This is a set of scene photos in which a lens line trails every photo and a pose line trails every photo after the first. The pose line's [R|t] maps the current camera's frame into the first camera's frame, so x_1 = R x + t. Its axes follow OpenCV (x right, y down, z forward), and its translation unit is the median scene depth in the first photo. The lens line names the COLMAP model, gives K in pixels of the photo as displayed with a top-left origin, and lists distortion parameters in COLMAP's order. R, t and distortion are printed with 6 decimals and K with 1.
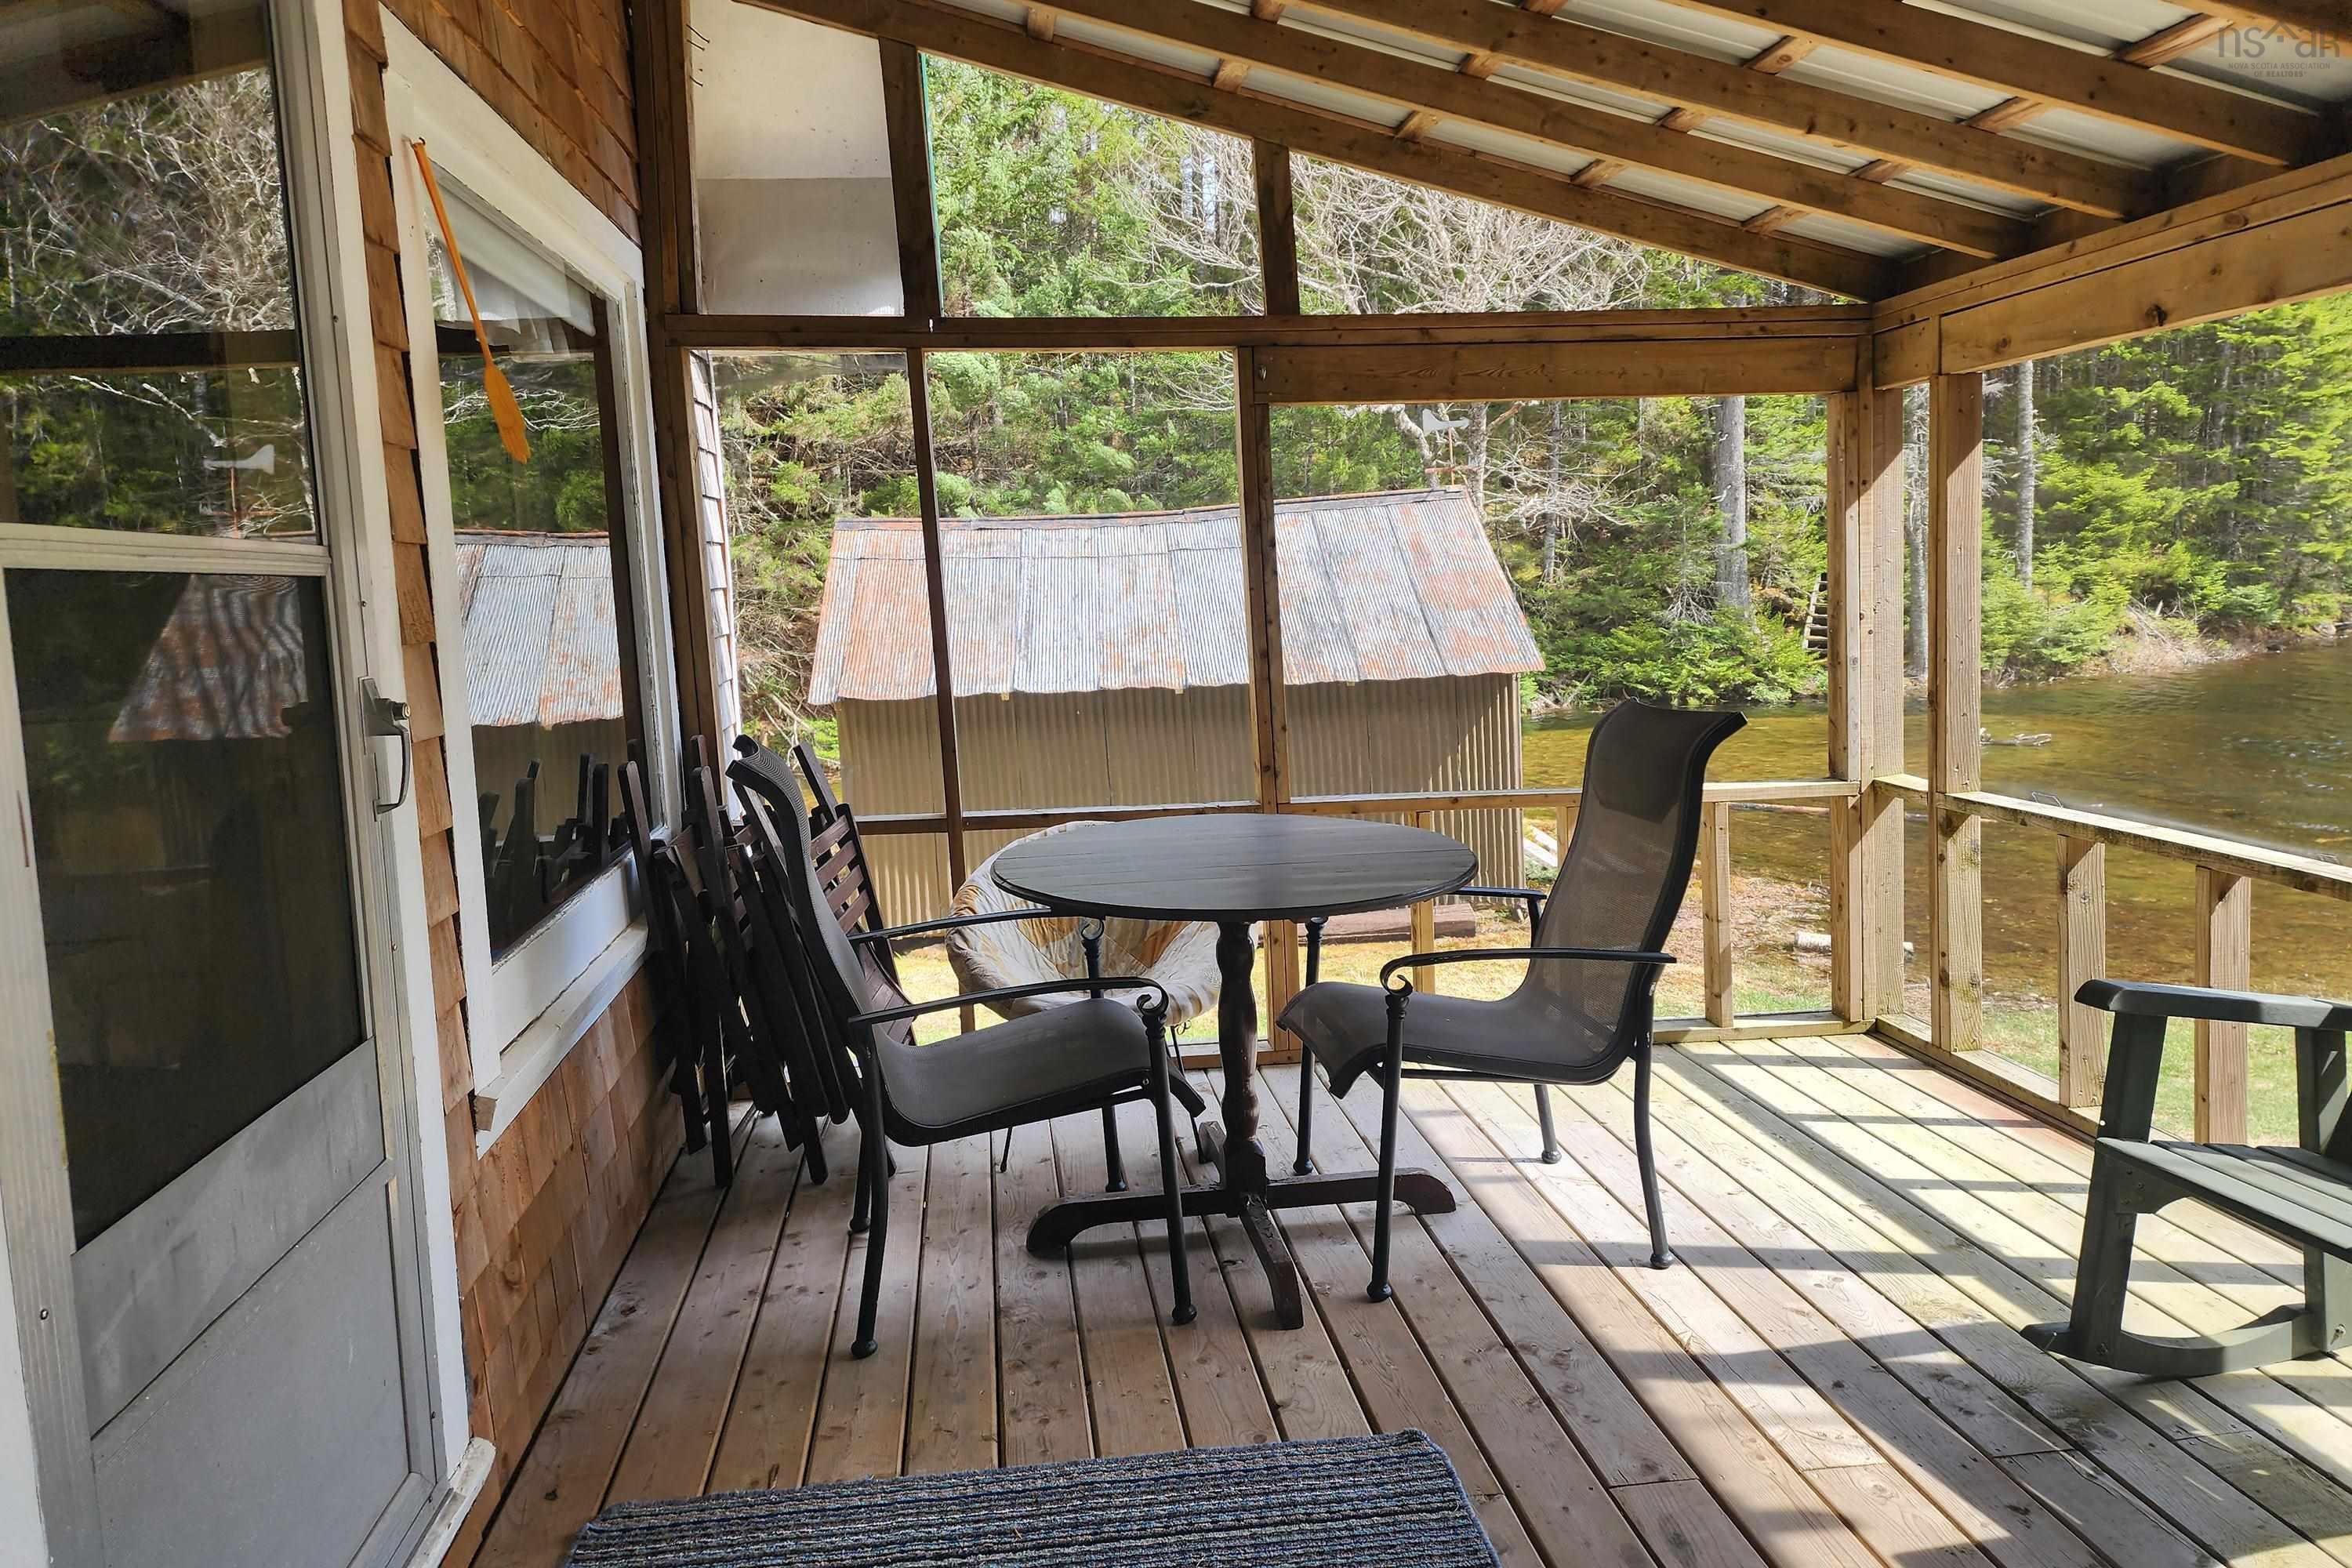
lens RADIAL K [[1548.0, 0, 1167.9], [0, 1548.0, 750.3], [0, 0, 1]] dist [0.070308, -0.065450]
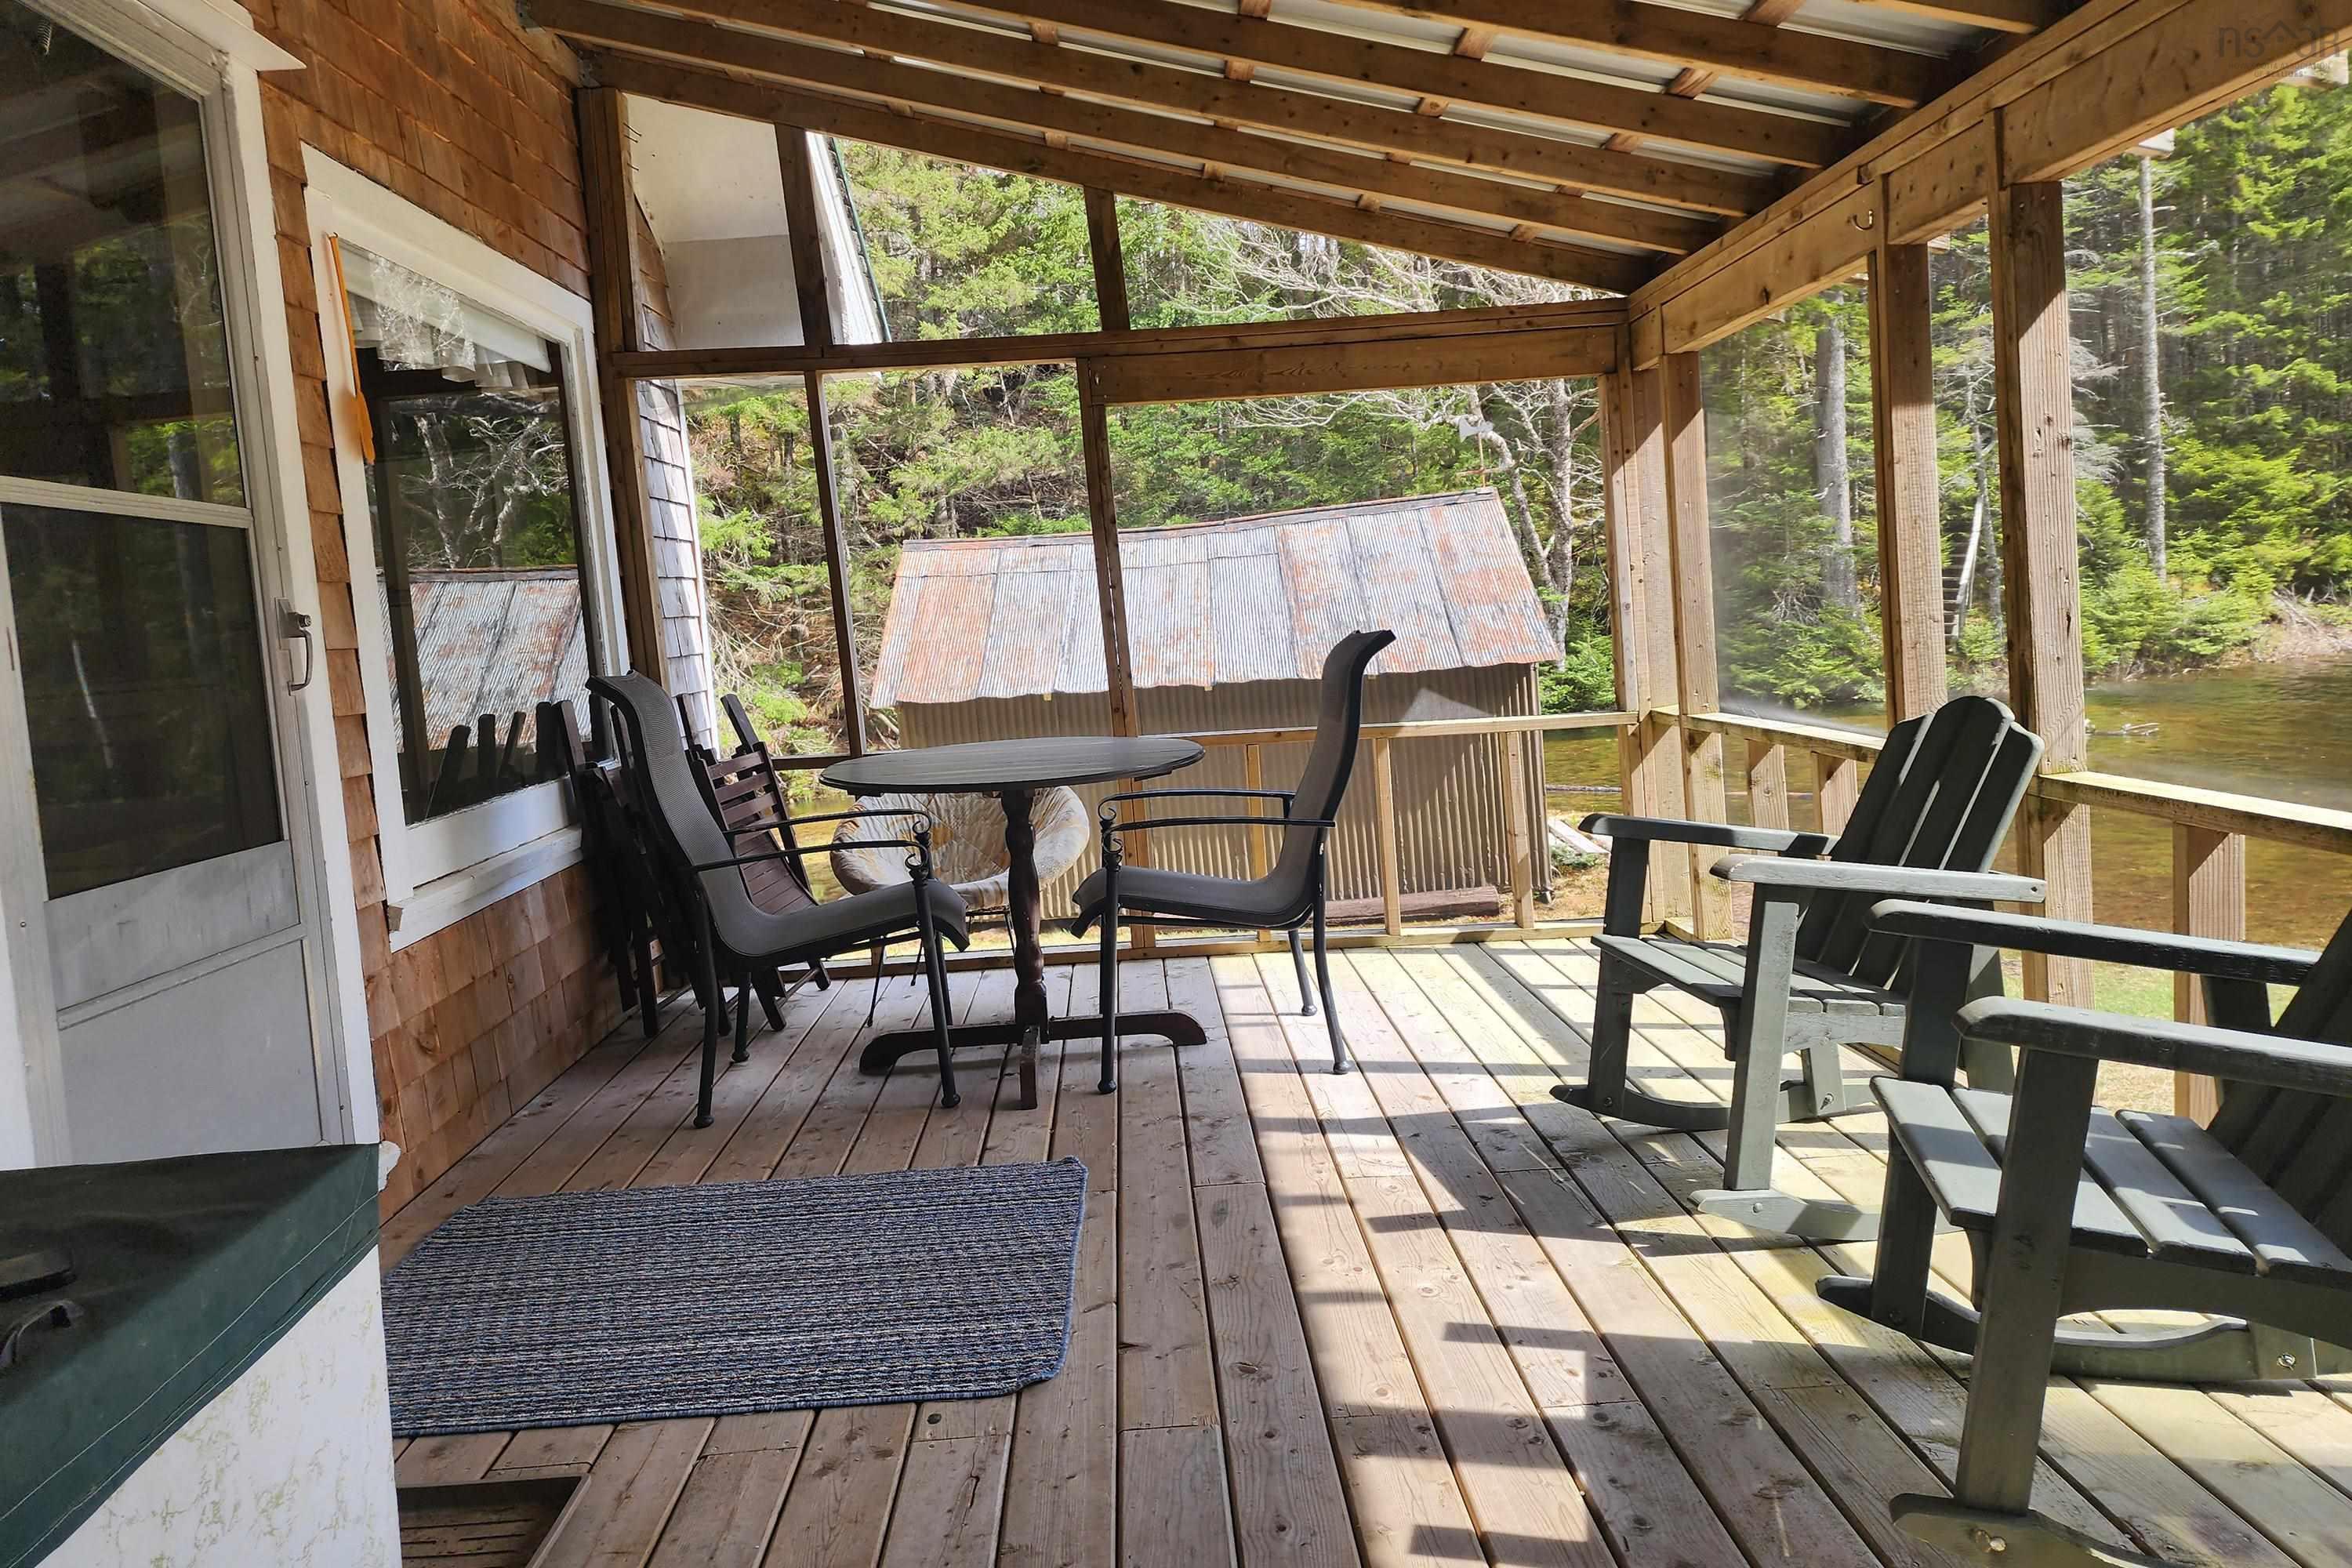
lens RADIAL K [[1548.0, 0, 1150.3], [0, 1548.0, 757.9], [0, 0, 1]] dist [0.070308, -0.065450]
pose [[0.994313, -0.020103, -0.104587, 0.243400], [0.018760, 0.999729, -0.013805, 0.074479], [0.104836, 0.011765, 0.994420, -0.207743]]
